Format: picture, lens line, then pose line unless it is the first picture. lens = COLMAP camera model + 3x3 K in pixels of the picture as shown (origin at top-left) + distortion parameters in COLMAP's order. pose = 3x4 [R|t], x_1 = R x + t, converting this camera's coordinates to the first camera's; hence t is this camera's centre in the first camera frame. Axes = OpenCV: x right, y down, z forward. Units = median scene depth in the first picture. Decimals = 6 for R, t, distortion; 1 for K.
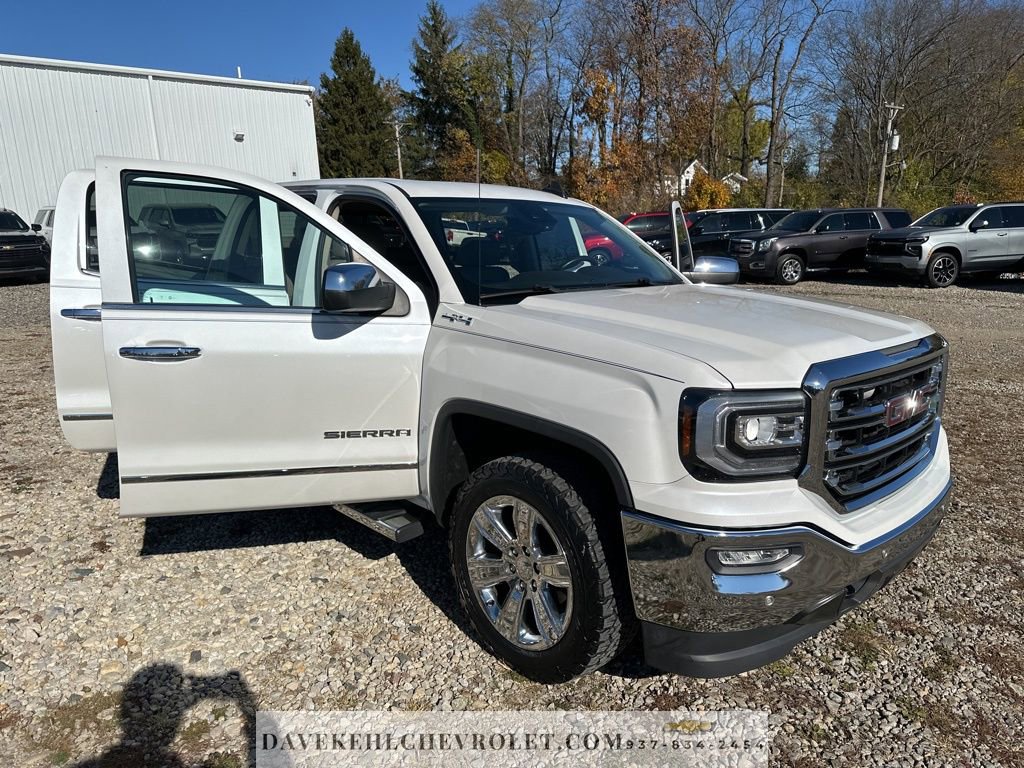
lens RADIAL K [[724.6, 0, 513.8], [0, 724.6, 386.8], [0, 0, 1]] dist [0.017416, -0.023553]
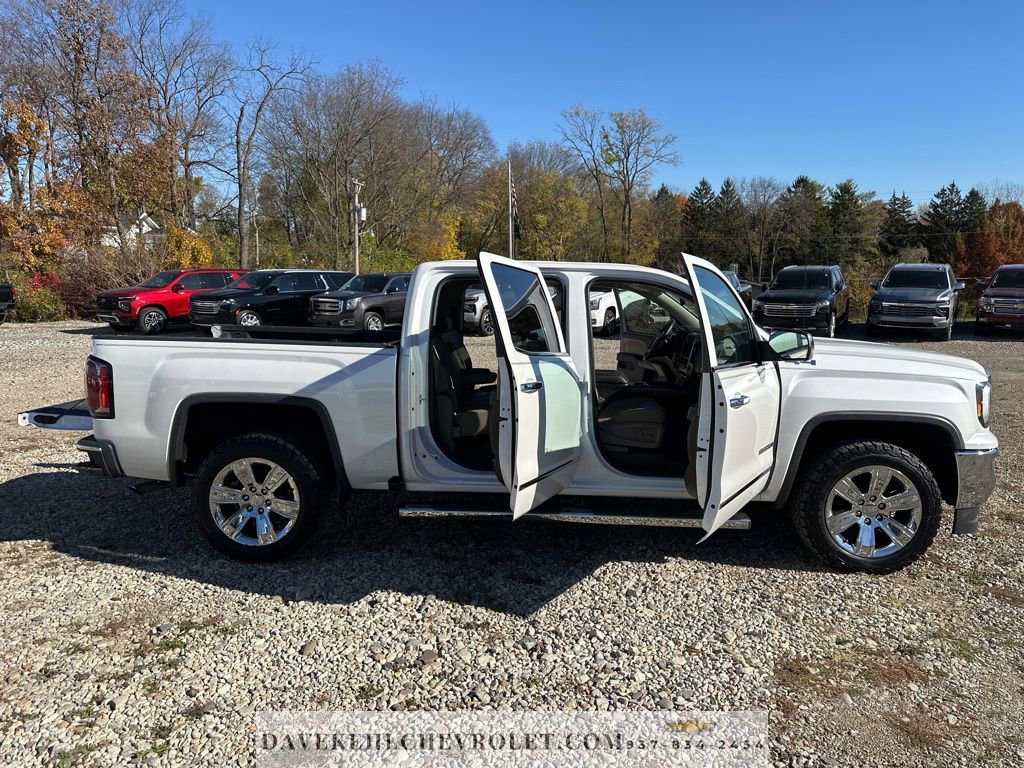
lens RADIAL K [[724.6, 0, 518.7], [0, 724.6, 385.3], [0, 0, 1]] dist [0.017416, -0.023553]
pose [[0.732620, -0.084936, 0.675317, -1.400919], [0.136478, 0.990364, -0.023499, -0.084543], [-0.666814, 0.109382, 0.737153, 0.236084]]
